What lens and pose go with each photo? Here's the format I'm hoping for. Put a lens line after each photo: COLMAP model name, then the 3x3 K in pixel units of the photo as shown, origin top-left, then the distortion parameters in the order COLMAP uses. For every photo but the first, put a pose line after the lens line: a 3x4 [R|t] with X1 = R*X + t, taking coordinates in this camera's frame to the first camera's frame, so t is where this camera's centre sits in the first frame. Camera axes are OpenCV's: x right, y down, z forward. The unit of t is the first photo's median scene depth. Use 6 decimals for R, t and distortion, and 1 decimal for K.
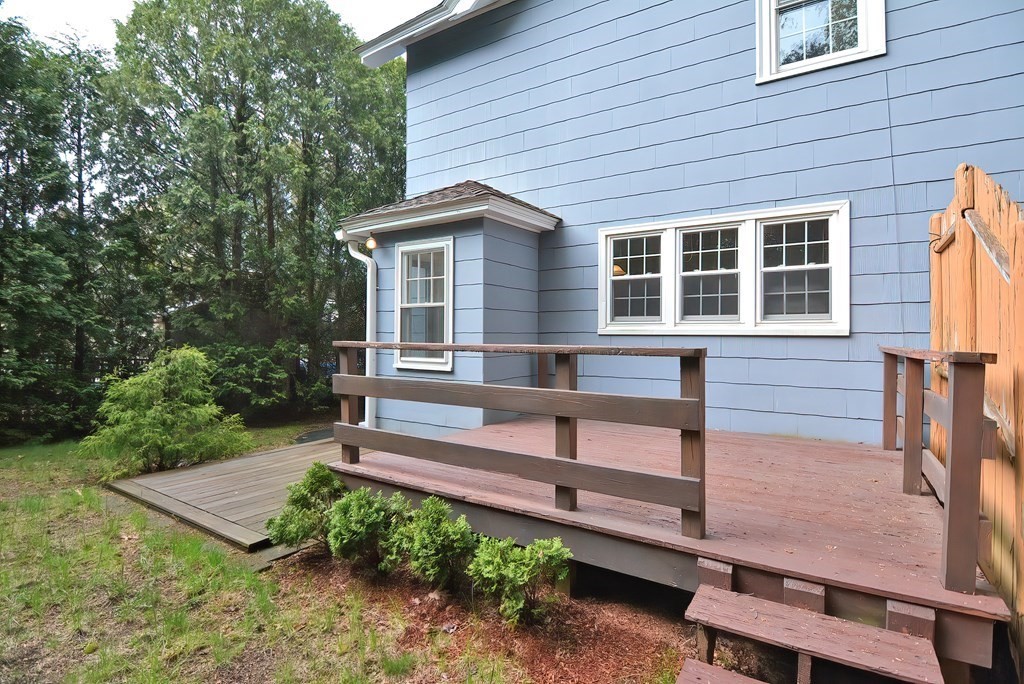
lens RADIAL K [[505.0, 0, 514.6], [0, 505.0, 338.1], [0, 0, 1]] dist [-0.008831, -0.006976]
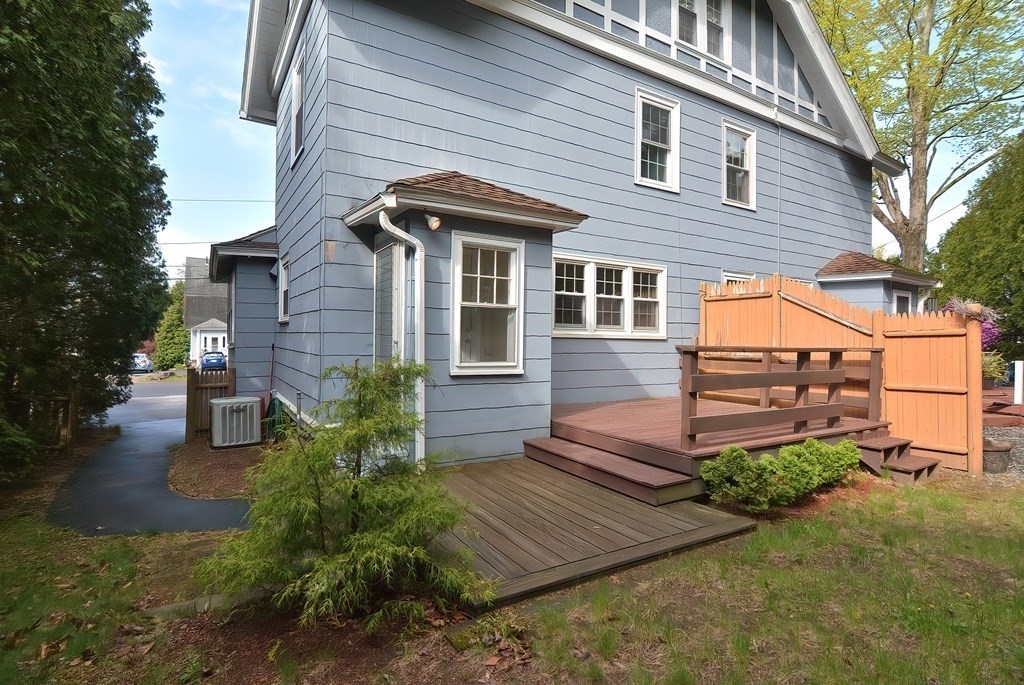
lens RADIAL K [[505.0, 0, 511.7], [0, 505.0, 338.1], [0, 0, 1]] dist [-0.008831, -0.006976]
pose [[0.443916, 0.002959, 0.896063, -1.088426], [-0.000549, 0.999995, -0.003030, -0.002362], [-0.896068, 0.000853, 0.443916, 0.601631]]
